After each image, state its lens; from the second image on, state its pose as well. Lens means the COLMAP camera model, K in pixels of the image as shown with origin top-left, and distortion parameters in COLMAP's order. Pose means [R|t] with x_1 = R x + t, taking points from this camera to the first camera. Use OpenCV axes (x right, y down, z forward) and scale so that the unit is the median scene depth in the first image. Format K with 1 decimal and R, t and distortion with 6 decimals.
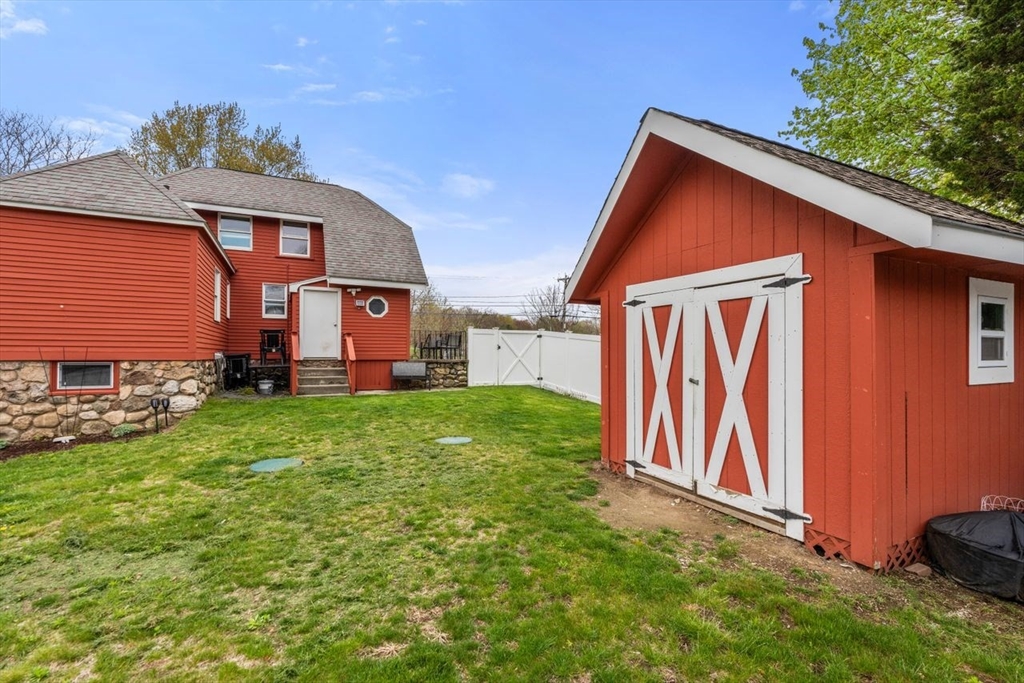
lens RADIAL K [[456.9, 0, 512.0], [0, 456.9, 341.5], [0, 0, 1]] dist [-0.003247, -0.000087]
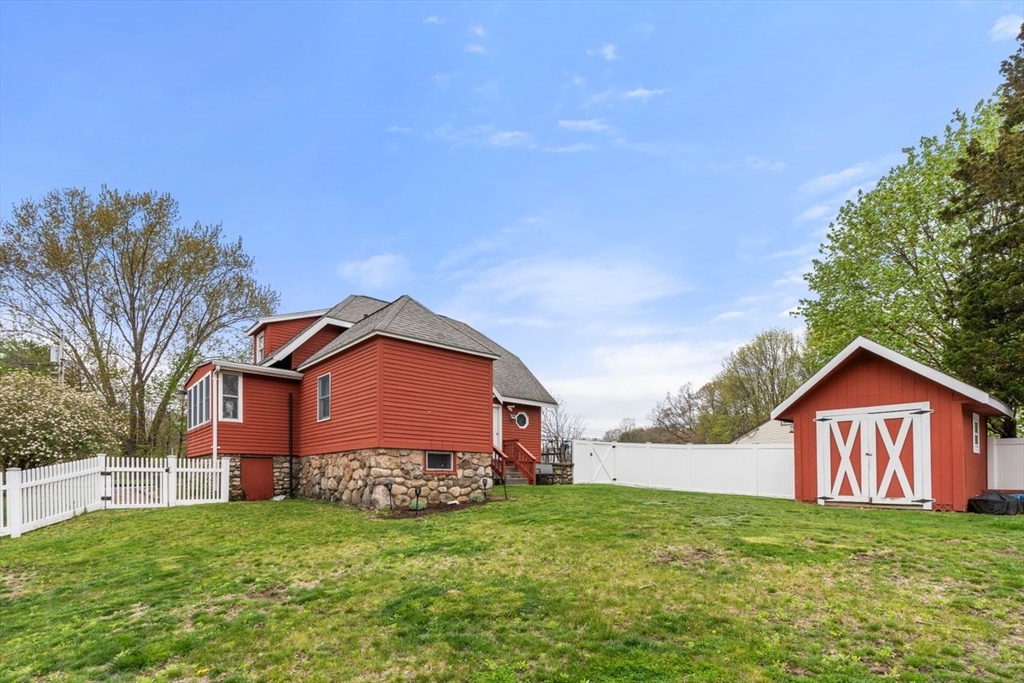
lens RADIAL K [[479.2, 0, 510.4], [0, 479.2, 460.9], [0, 0, 1]] dist [-0.009897, -0.000018]
pose [[0.971136, 0.008215, 0.238383, -1.095821], [-0.005857, 0.999927, -0.010597, 0.089346], [-0.238453, 0.008895, 0.971113, -0.505831]]
